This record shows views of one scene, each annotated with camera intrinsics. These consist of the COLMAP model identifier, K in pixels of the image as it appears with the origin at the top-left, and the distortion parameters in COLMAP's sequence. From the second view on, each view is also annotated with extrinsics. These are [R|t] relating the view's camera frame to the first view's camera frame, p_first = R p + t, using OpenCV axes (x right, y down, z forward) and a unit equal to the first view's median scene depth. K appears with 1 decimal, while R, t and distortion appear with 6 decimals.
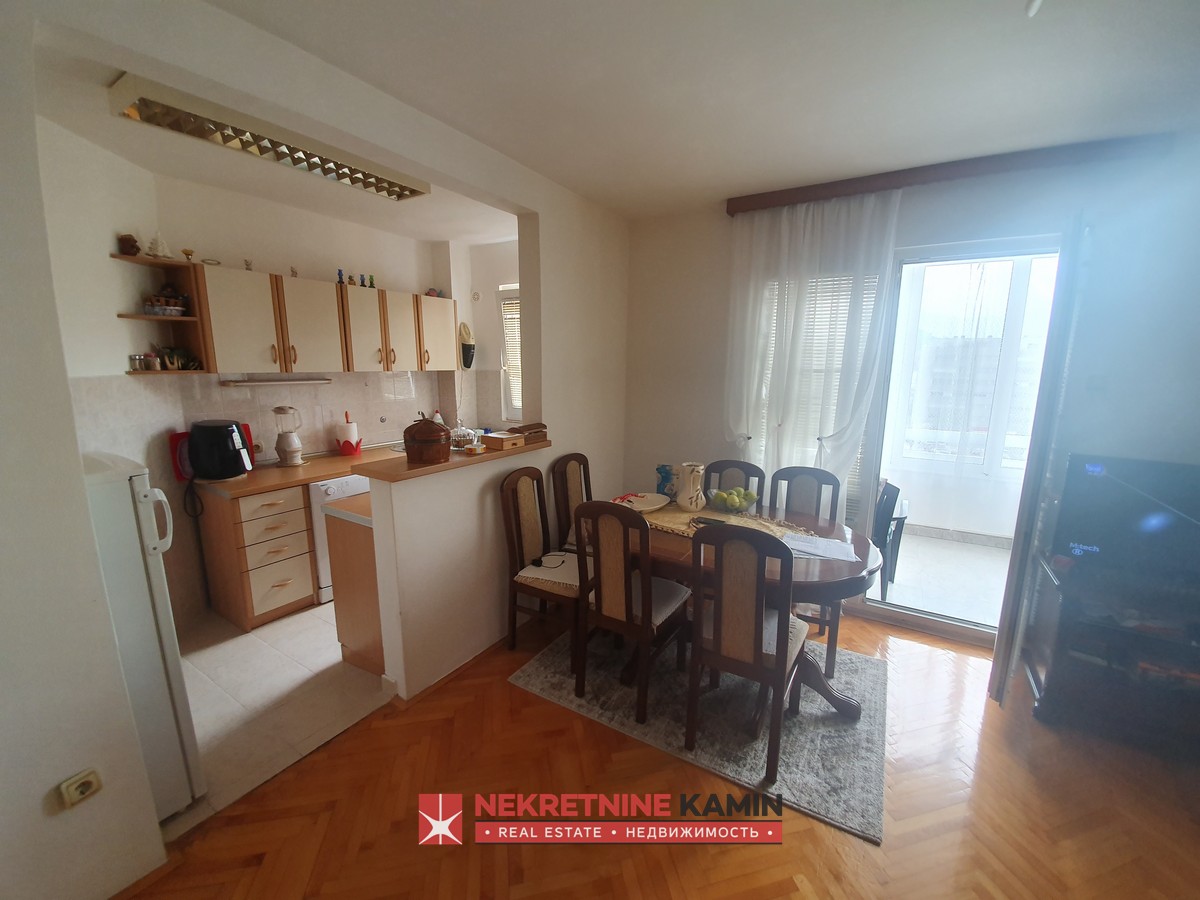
lens RADIAL K [[477.3, 0, 616.6], [0, 477.3, 448.9], [0, 0, 1]] dist [0.015826, -0.014559]
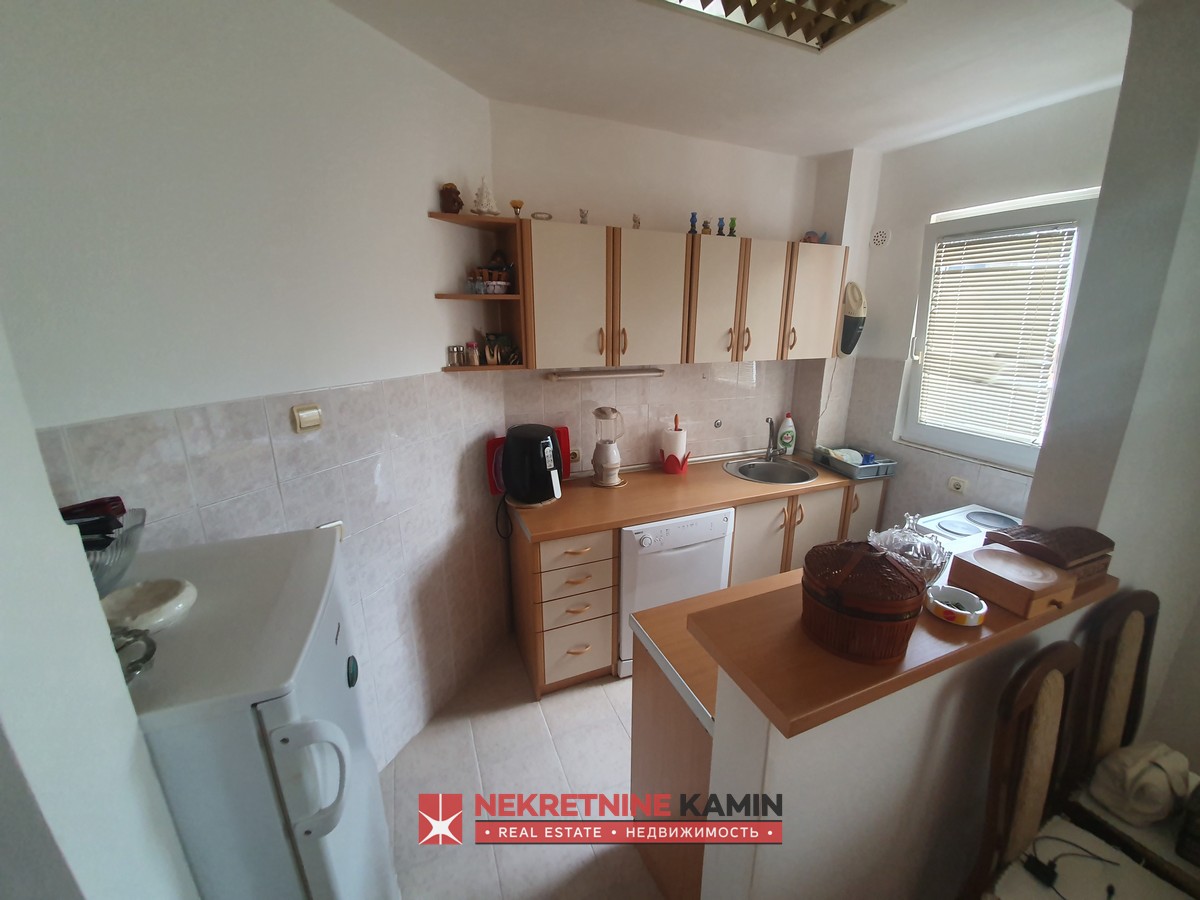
lens RADIAL K [[477.3, 0, 616.6], [0, 477.3, 448.9], [0, 0, 1]] dist [0.015826, -0.014559]
pose [[0.814124, 0.152457, -0.560321, -0.250874], [-0.103869, 0.987591, 0.117796, -0.118415], [0.571326, -0.037701, 0.819857, 0.392231]]
